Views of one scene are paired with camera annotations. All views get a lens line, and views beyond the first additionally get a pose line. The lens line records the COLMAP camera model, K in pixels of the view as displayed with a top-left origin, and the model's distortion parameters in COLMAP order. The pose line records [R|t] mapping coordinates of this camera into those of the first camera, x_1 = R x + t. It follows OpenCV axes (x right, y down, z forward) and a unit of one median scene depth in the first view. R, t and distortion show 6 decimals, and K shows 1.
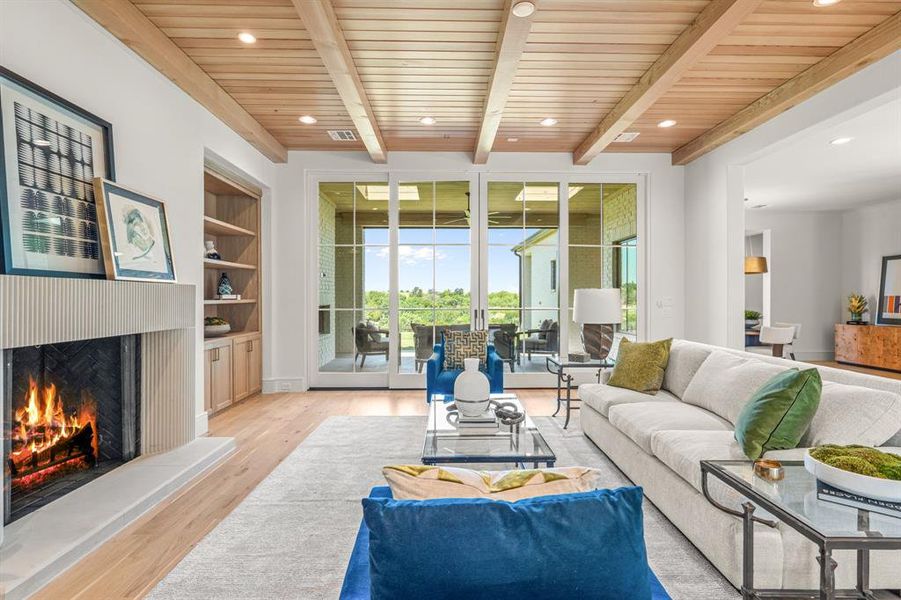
lens RADIAL K [[421.7, 0, 451.7], [0, 421.7, 295.7], [0, 0, 1]] dist [-0.001095, 0.001084]
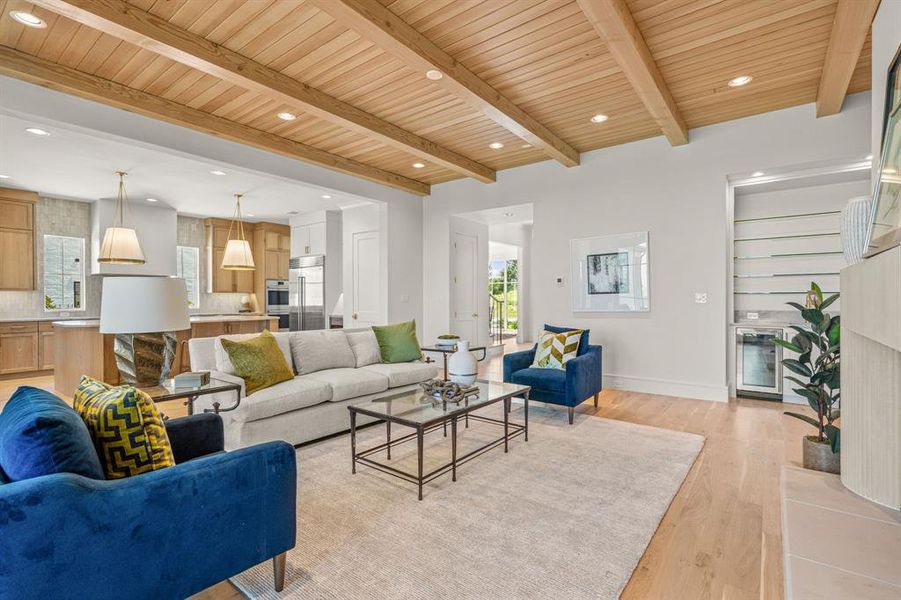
lens RADIAL K [[421.7, 0, 451.5], [0, 421.7, 302.9], [0, 0, 1]] dist [-0.001095, 0.001084]
pose [[-0.782155, -0.002675, 0.623078, -0.297215], [-0.003482, 0.999994, -0.000078, 0.016312], [-0.623074, -0.002230, -0.782160, 0.823218]]
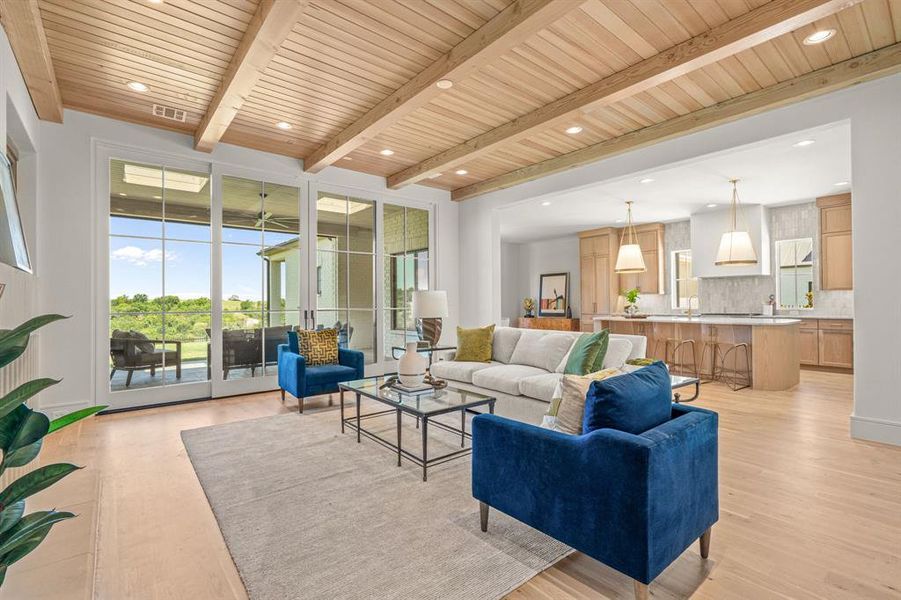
lens RADIAL K [[421.7, 0, 444.9], [0, 421.7, 300.7], [0, 0, 1]] dist [-0.001095, 0.001084]
pose [[0.781184, -0.001693, 0.624298, -0.290629], [0.004609, 0.999985, -0.003055, 0.011039], [-0.624284, 0.005264, 0.781180, -0.028261]]
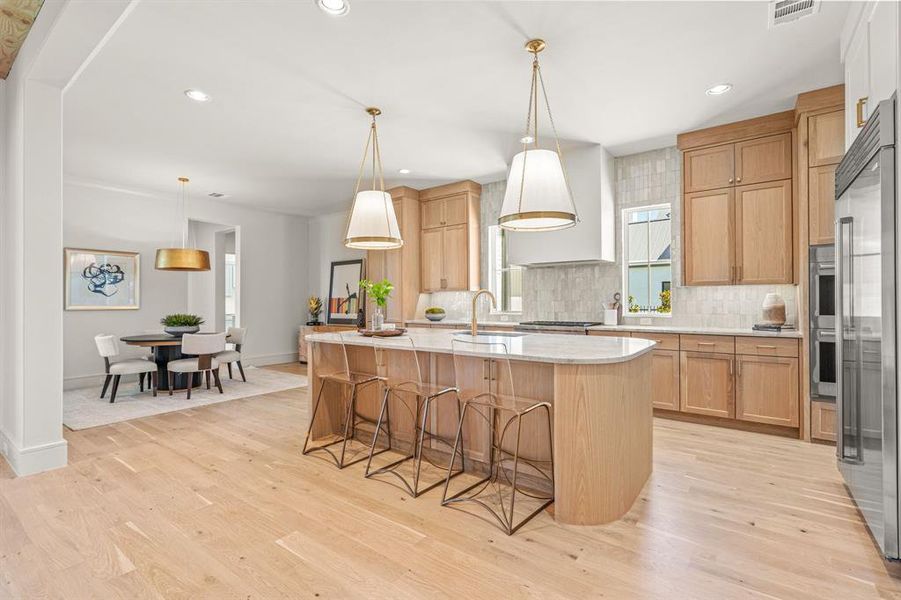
lens RADIAL K [[421.7, 0, 449.5], [0, 421.7, 302.1], [0, 0, 1]] dist [-0.001095, 0.001084]
pose [[0.604215, -0.003421, 0.796814, 0.366645], [0.001620, 0.999994, 0.003065, 0.008936], [-0.796820, -0.000562, 0.604217, 0.102201]]
